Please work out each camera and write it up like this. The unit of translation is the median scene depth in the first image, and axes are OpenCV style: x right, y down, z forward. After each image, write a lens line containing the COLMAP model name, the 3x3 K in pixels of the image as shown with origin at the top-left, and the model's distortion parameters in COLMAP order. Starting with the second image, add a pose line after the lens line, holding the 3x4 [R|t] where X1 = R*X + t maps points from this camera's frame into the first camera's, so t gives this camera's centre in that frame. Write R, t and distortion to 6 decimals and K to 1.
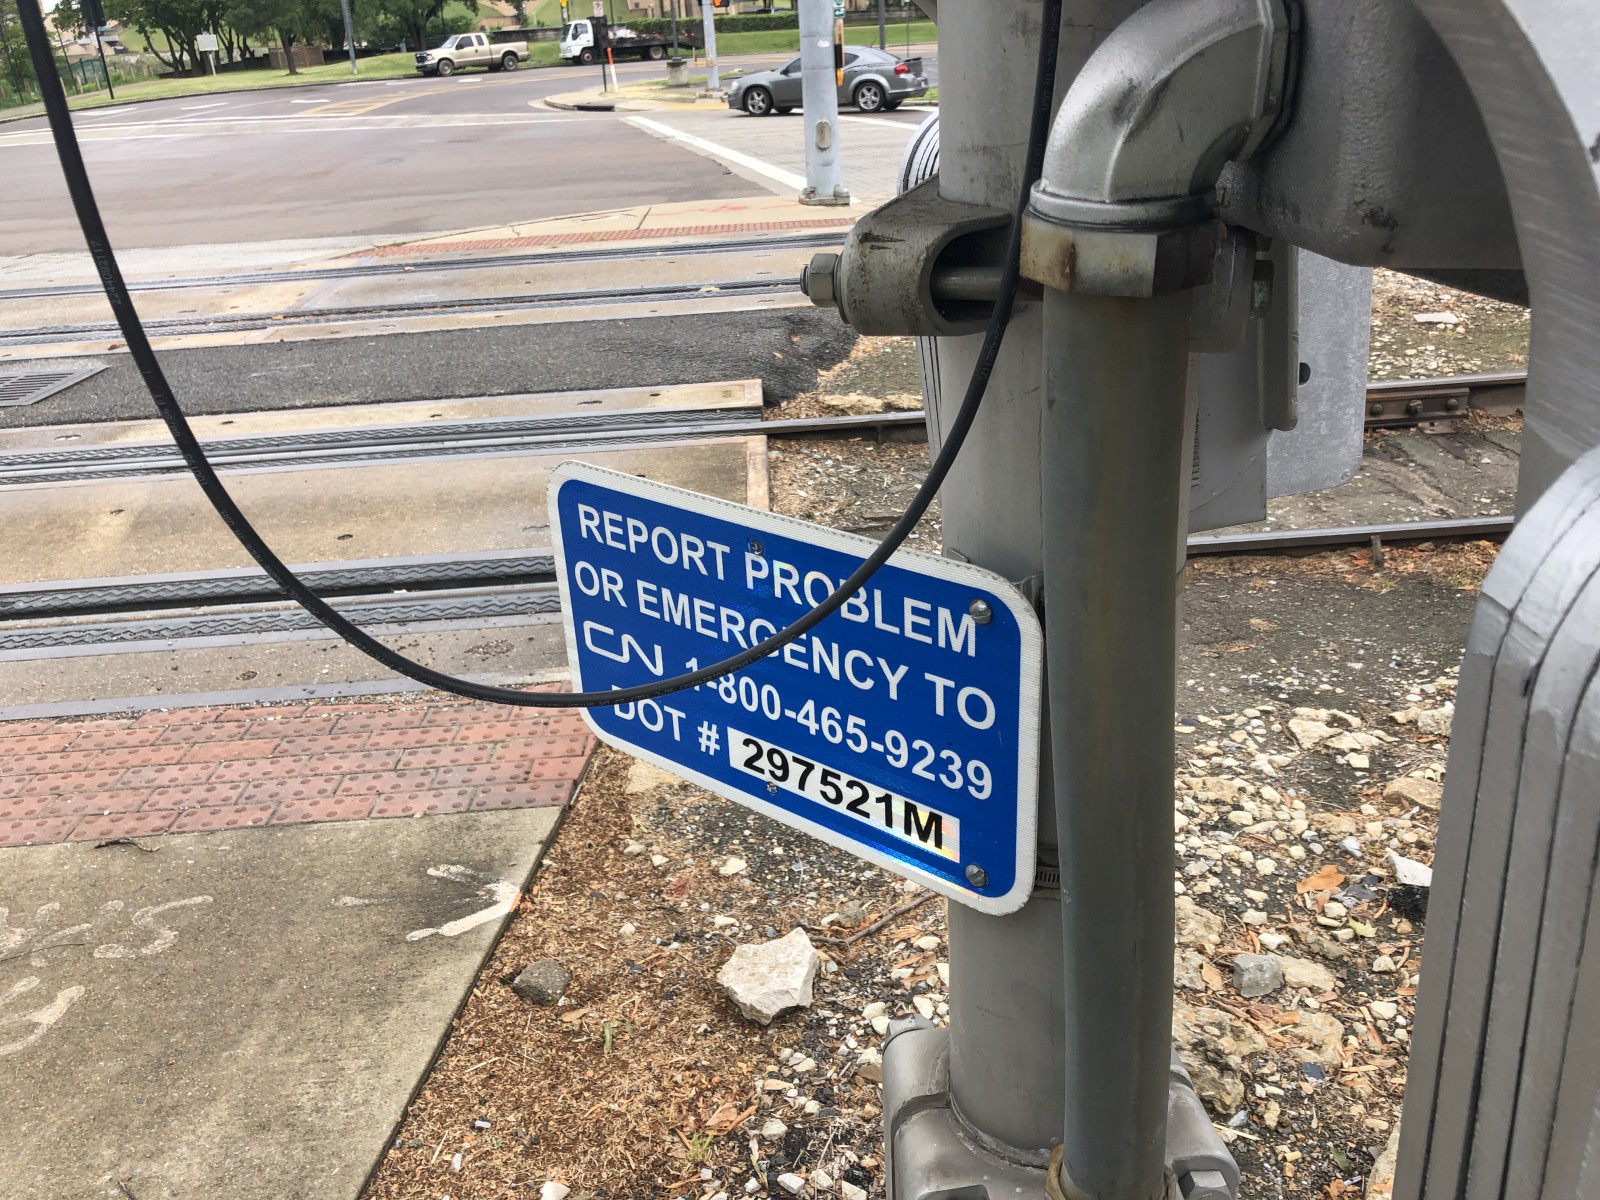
lens RADIAL K [[1340.4, 0, 799.8], [0, 1340.4, 569.1], [0, 0, 1]] dist [0.009082, 0.011949]
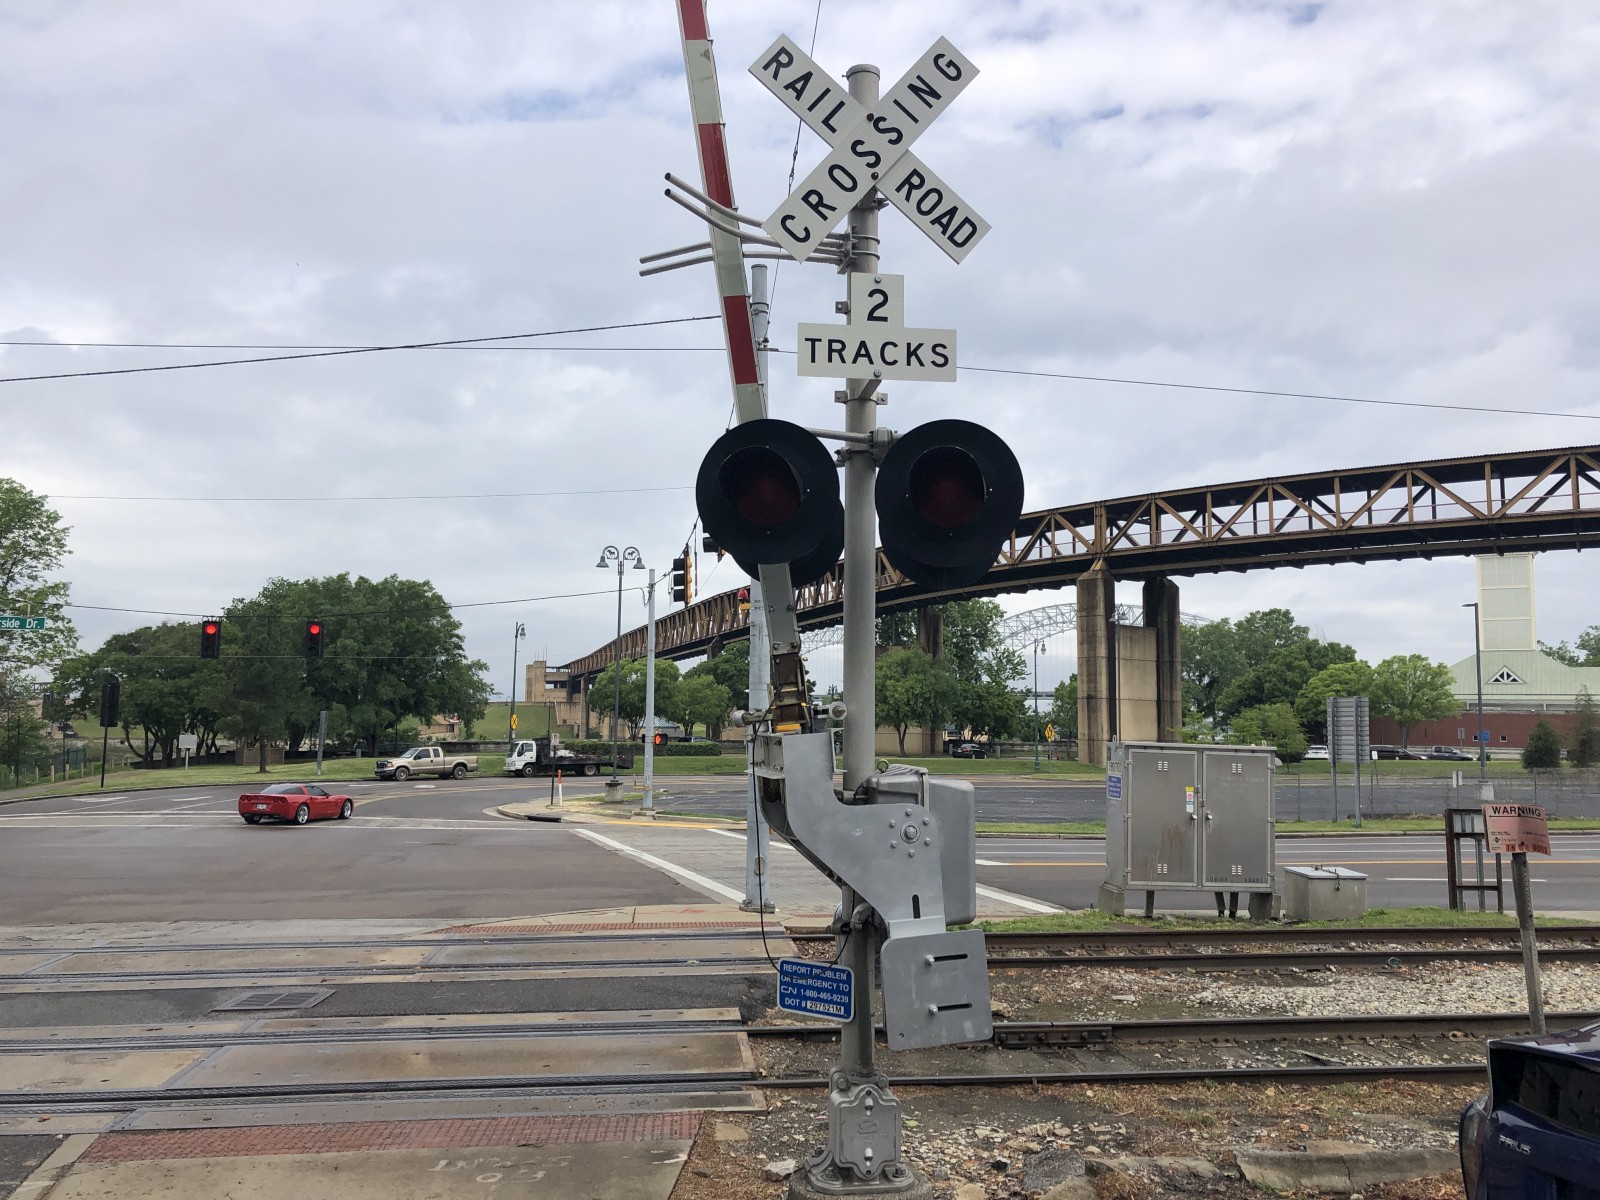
lens RADIAL K [[1319.0, 0, 799.5], [0, 1319.0, 589.9], [0, 0, 1]] dist [0.016929, -0.008957]
pose [[0.996027, 0.063669, 0.062260, -0.104478], [-0.025798, 0.875478, -0.482569, 0.248211], [-0.085232, 0.479046, 0.873642, -0.931846]]
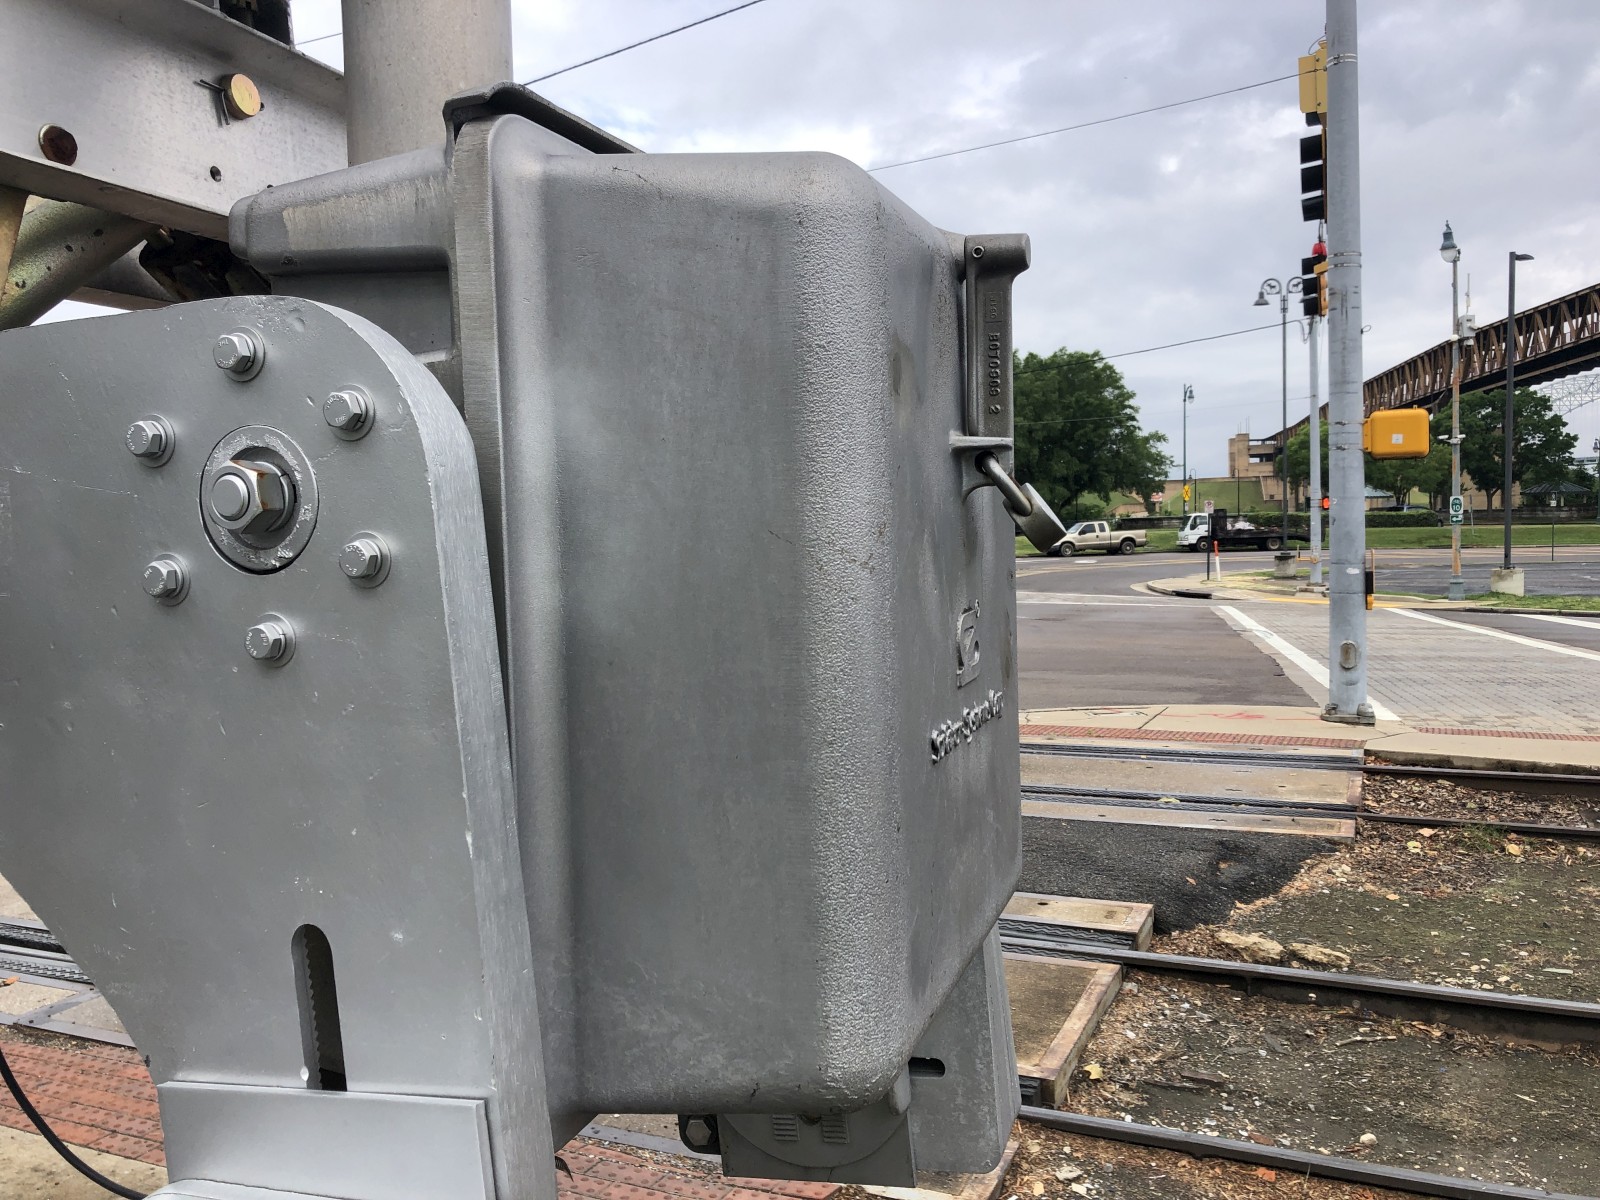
lens RADIAL K [[1319.3, 0, 796.2], [0, 1319.3, 560.2], [0, 0, 1]] dist [0.031097, -0.004166]
pose [[0.896415, 0.046287, -0.440791, 0.175895], [-0.192914, 0.936129, -0.294017, -0.042954], [0.399028, 0.348596, 0.848090, -0.053686]]
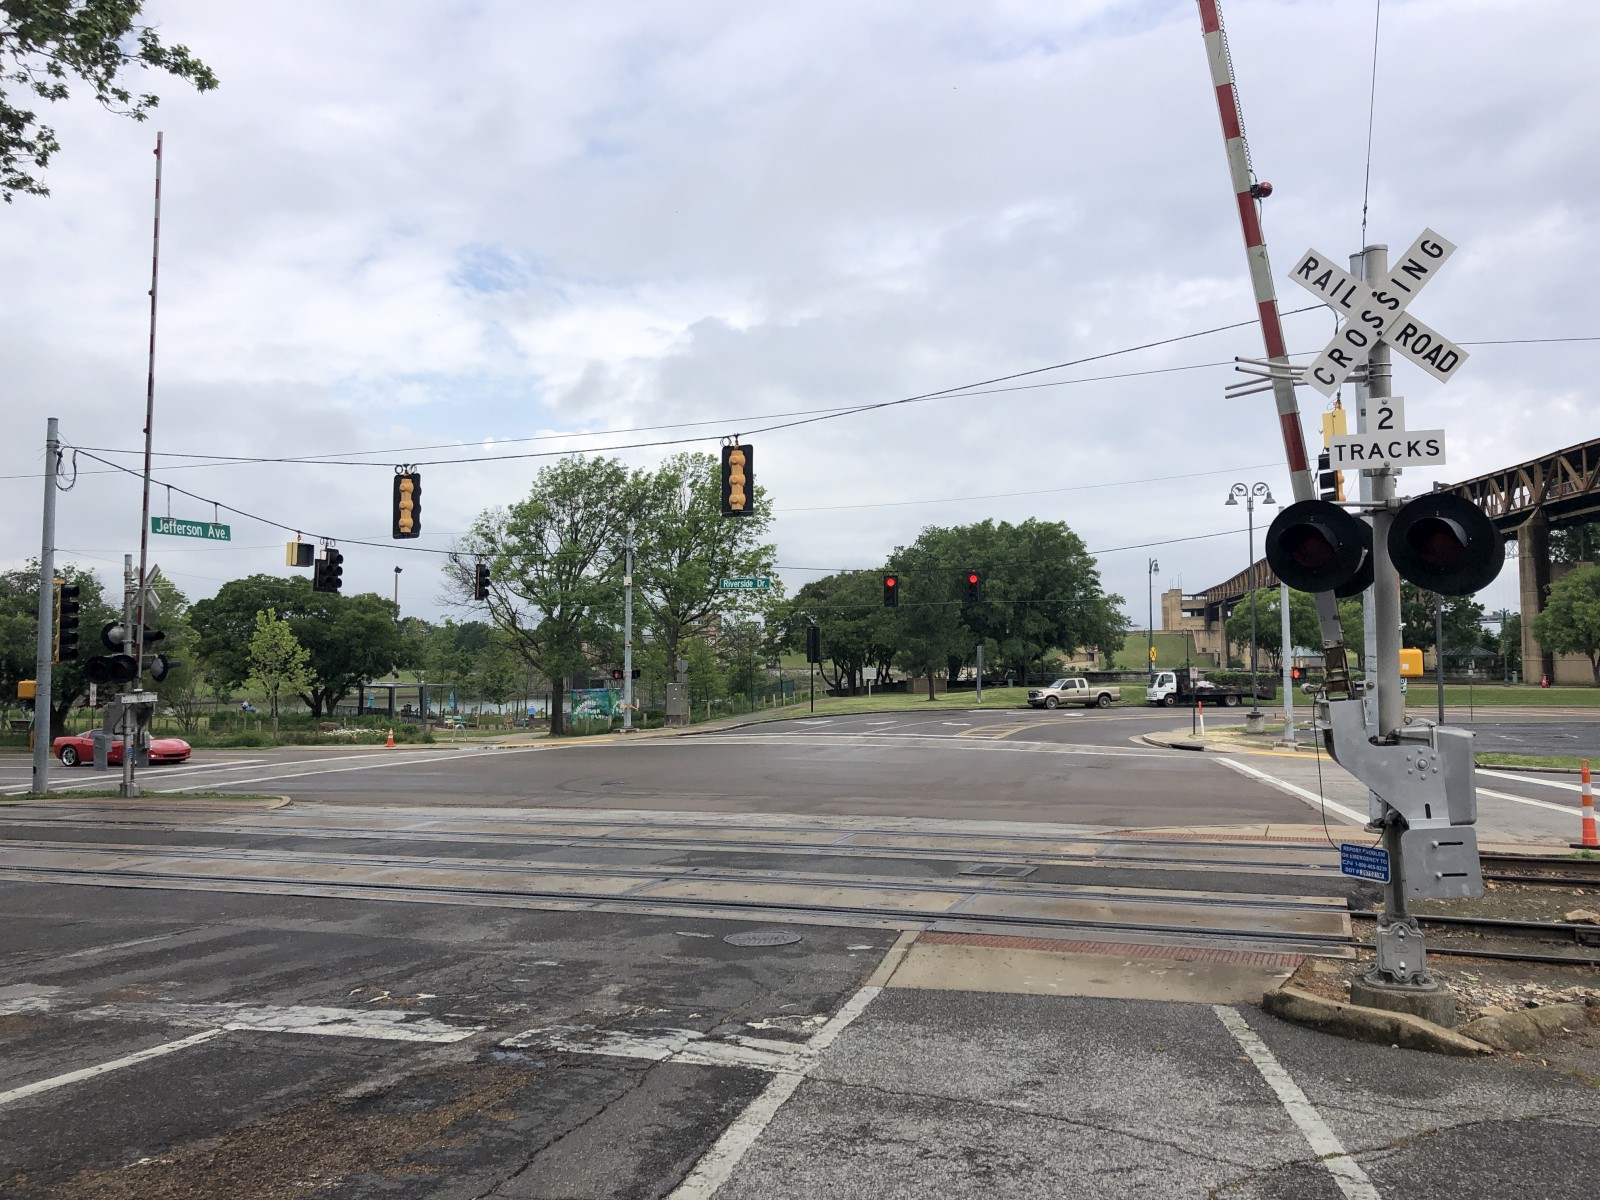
lens RADIAL K [[1308.7, 0, 802.4], [0, 1308.7, 551.9], [0, 0, 1]] dist [0.055042, -0.081511]
pose [[0.919057, 0.013692, -0.393887, -0.005209], [-0.188514, 0.892931, -0.408823, 0.482371], [0.346116, 0.449985, 0.823236, -1.644931]]
